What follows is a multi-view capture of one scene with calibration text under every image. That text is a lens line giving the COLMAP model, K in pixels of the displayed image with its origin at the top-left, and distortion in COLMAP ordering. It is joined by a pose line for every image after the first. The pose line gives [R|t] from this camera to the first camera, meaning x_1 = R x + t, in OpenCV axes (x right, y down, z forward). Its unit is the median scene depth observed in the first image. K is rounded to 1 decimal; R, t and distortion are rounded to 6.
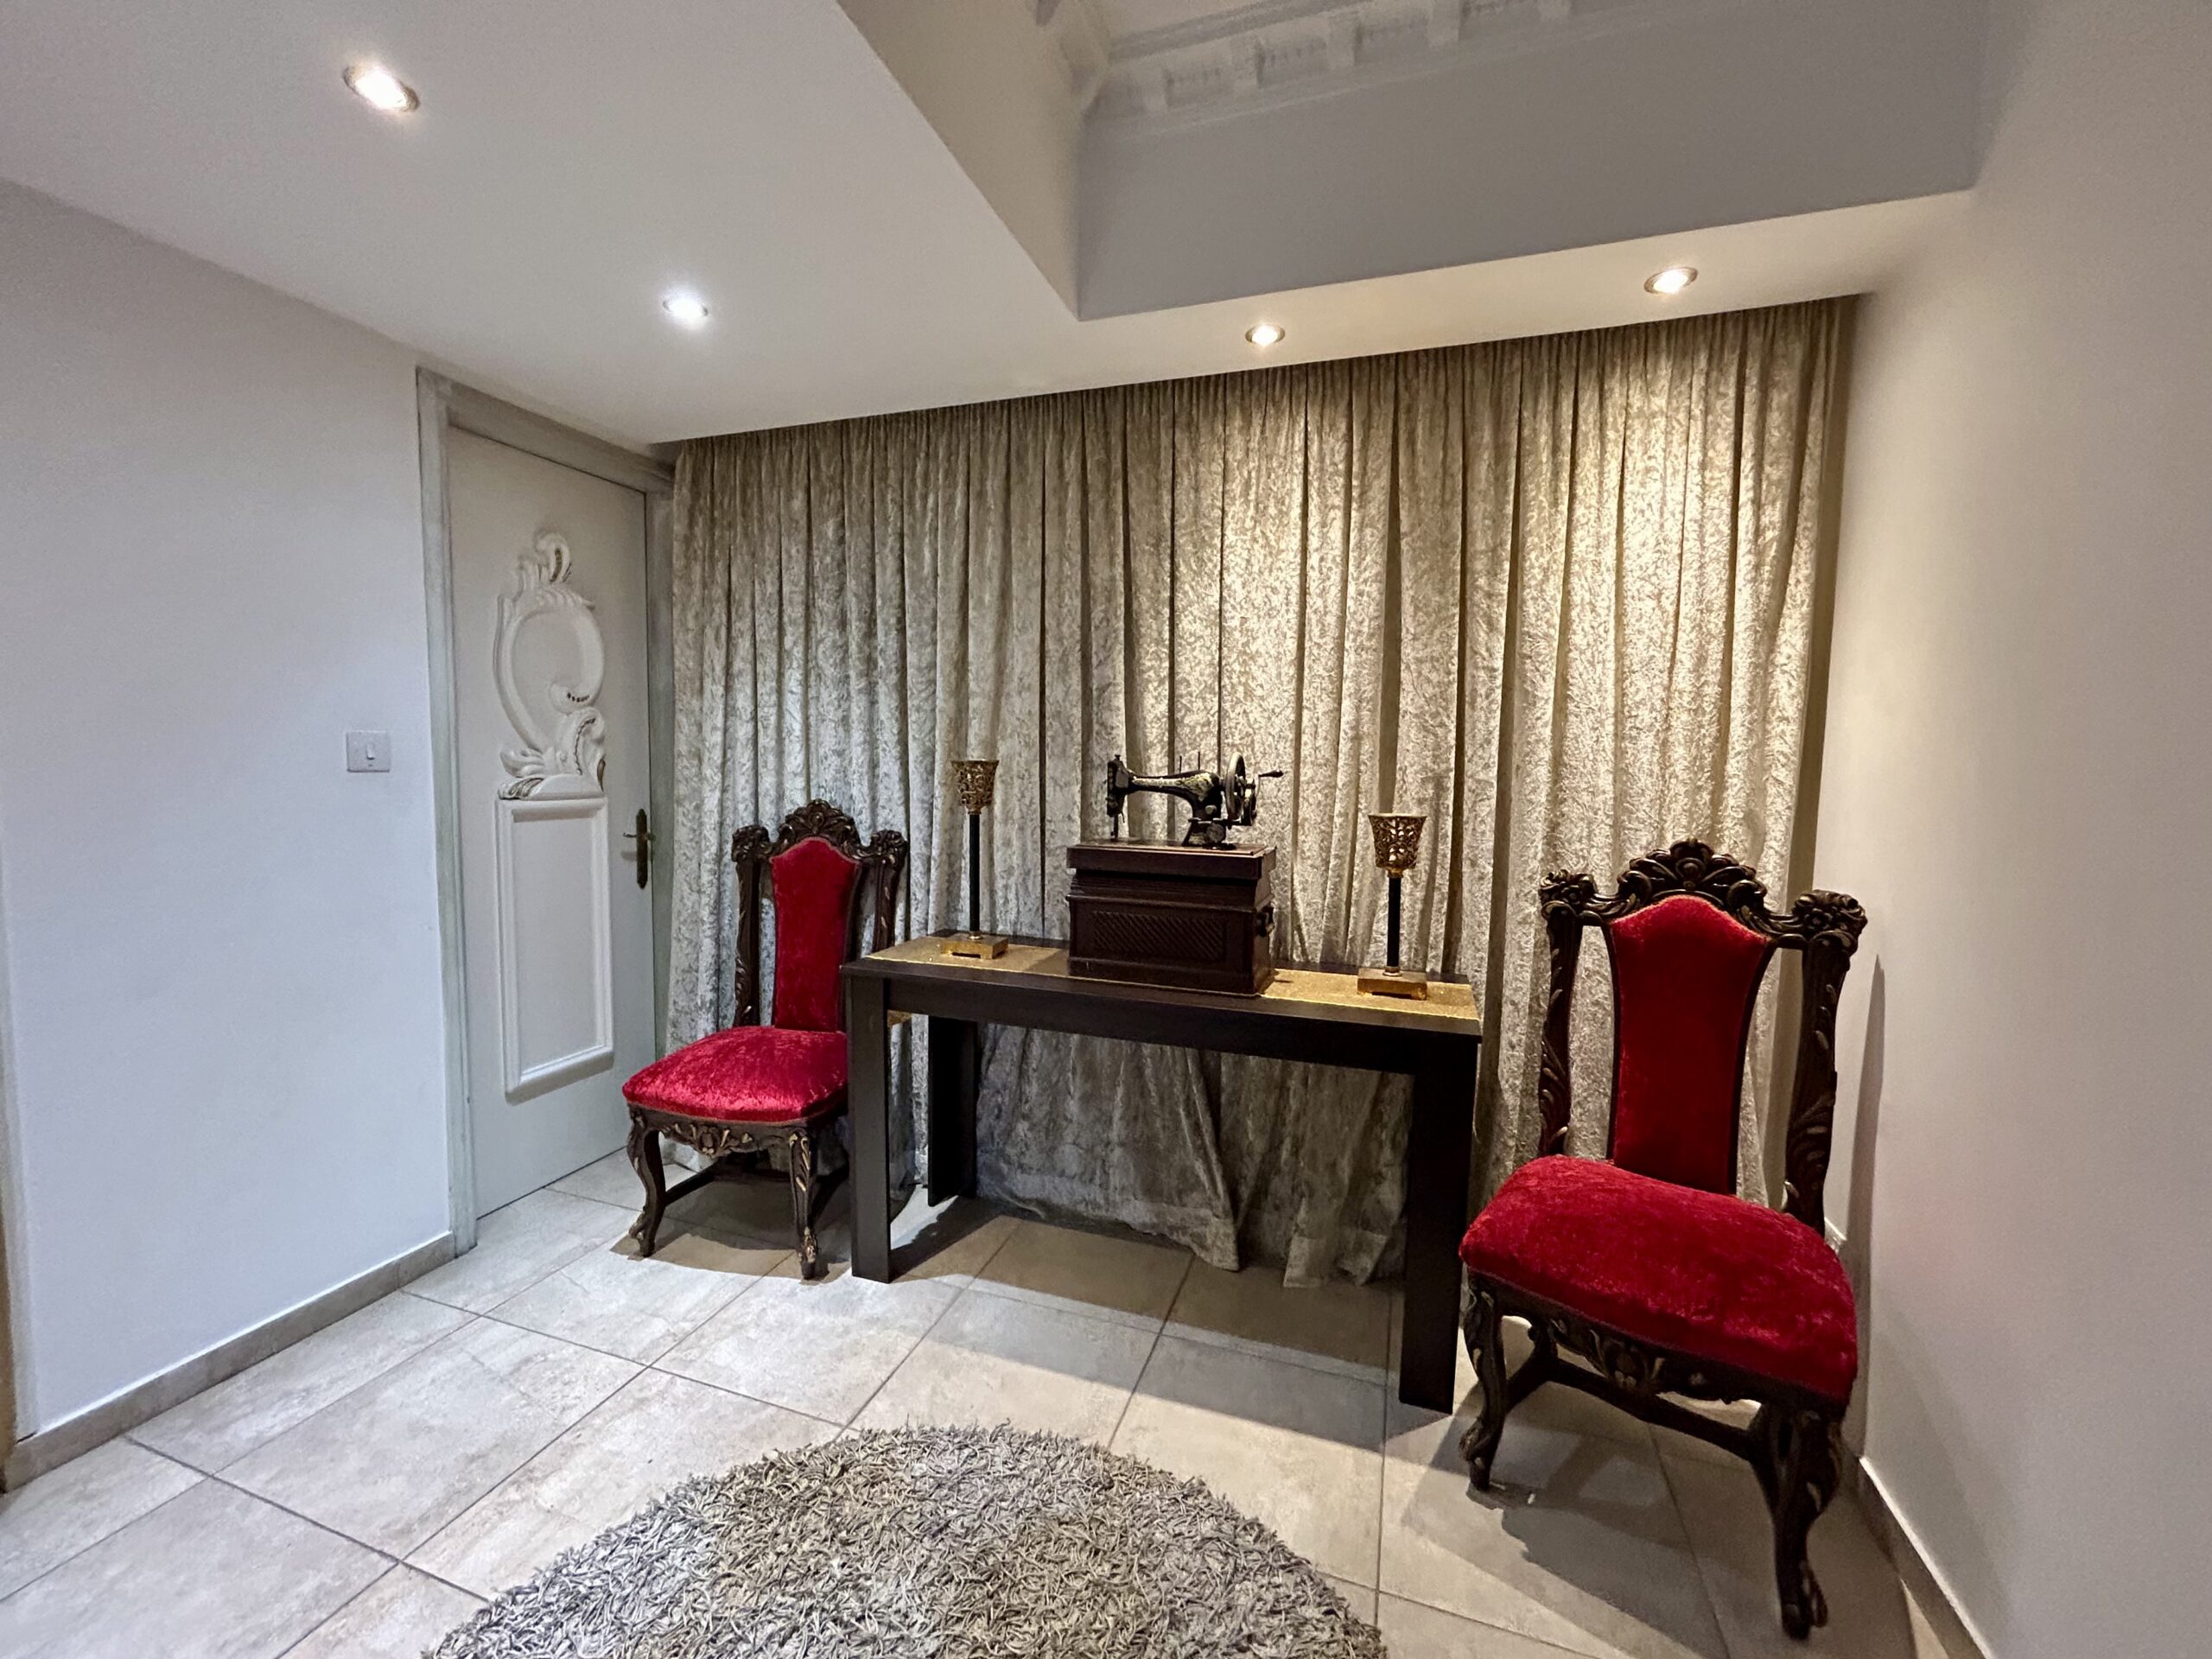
lens RADIAL K [[906.1, 0, 1104.3], [0, 906.1, 827.7], [0, 0, 1]] dist [-0.002581, 0.001807]
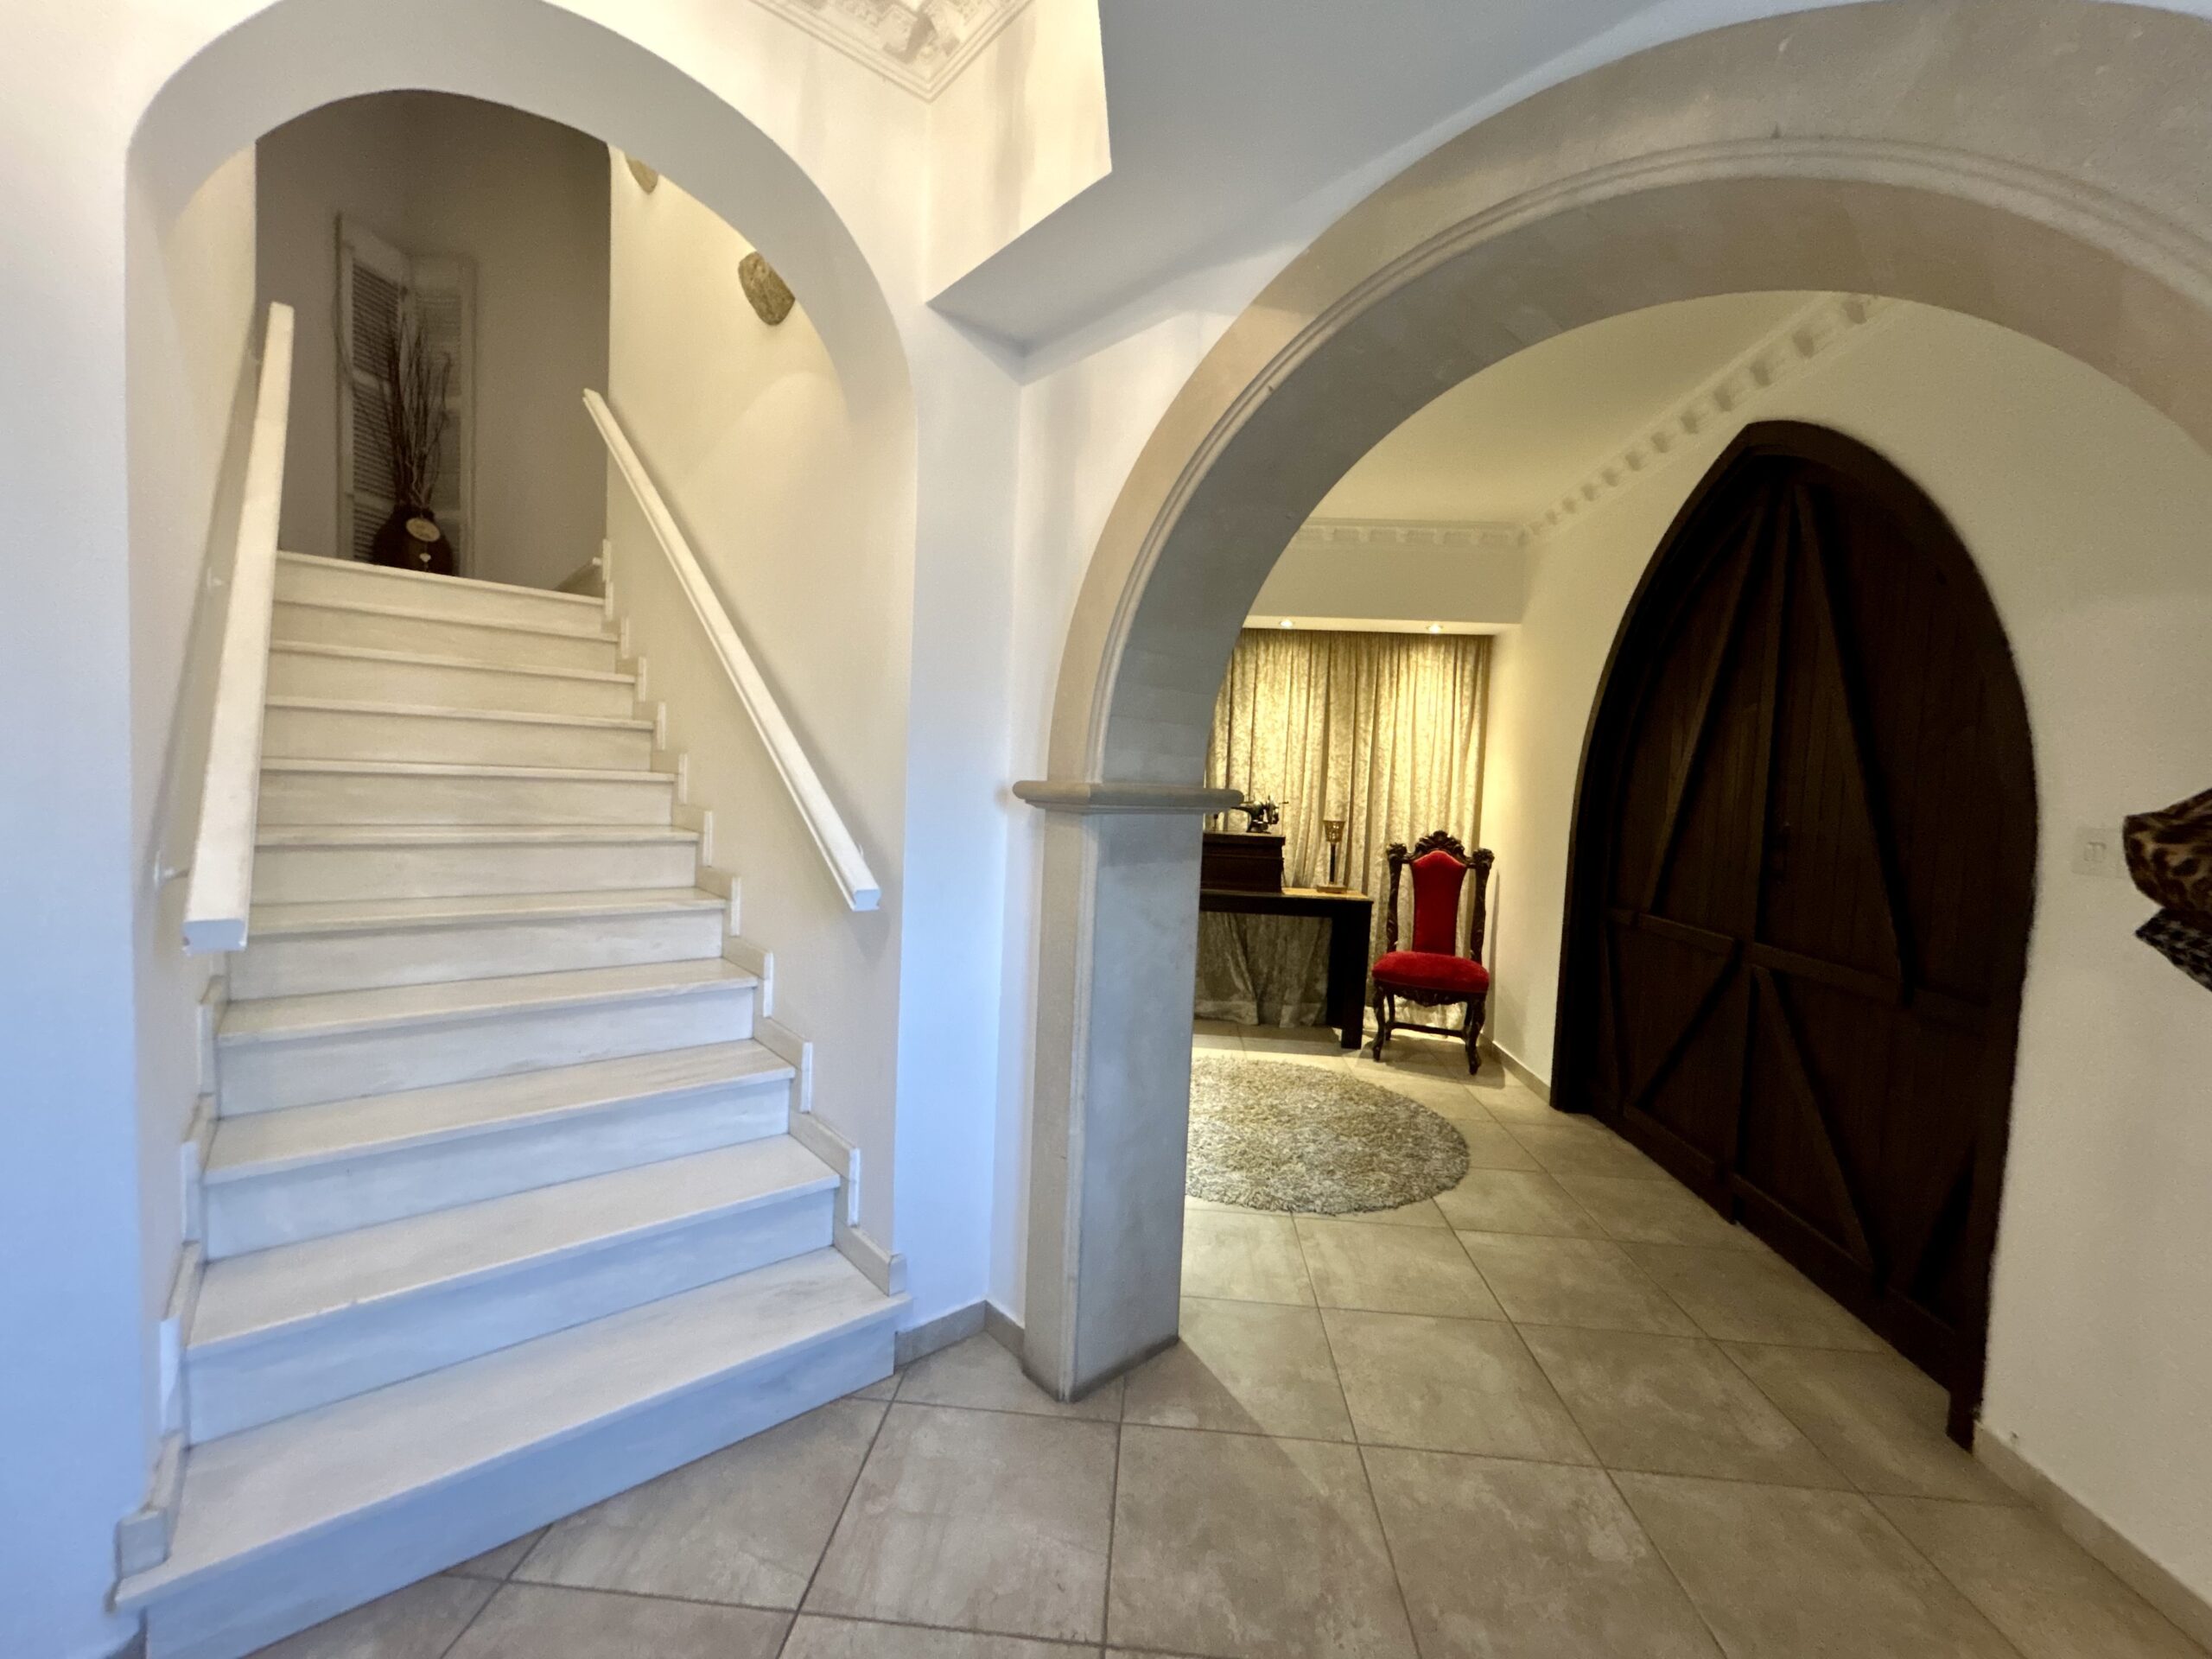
lens RADIAL K [[906.1, 0, 1104.9], [0, 906.1, 828.4], [0, 0, 1]] dist [-0.002581, 0.001807]
pose [[0.966343, 0.008797, 0.257106, -0.886421], [-0.005233, 0.999881, -0.014543, 0.045759], [-0.257204, 0.012708, 0.966274, -1.185630]]
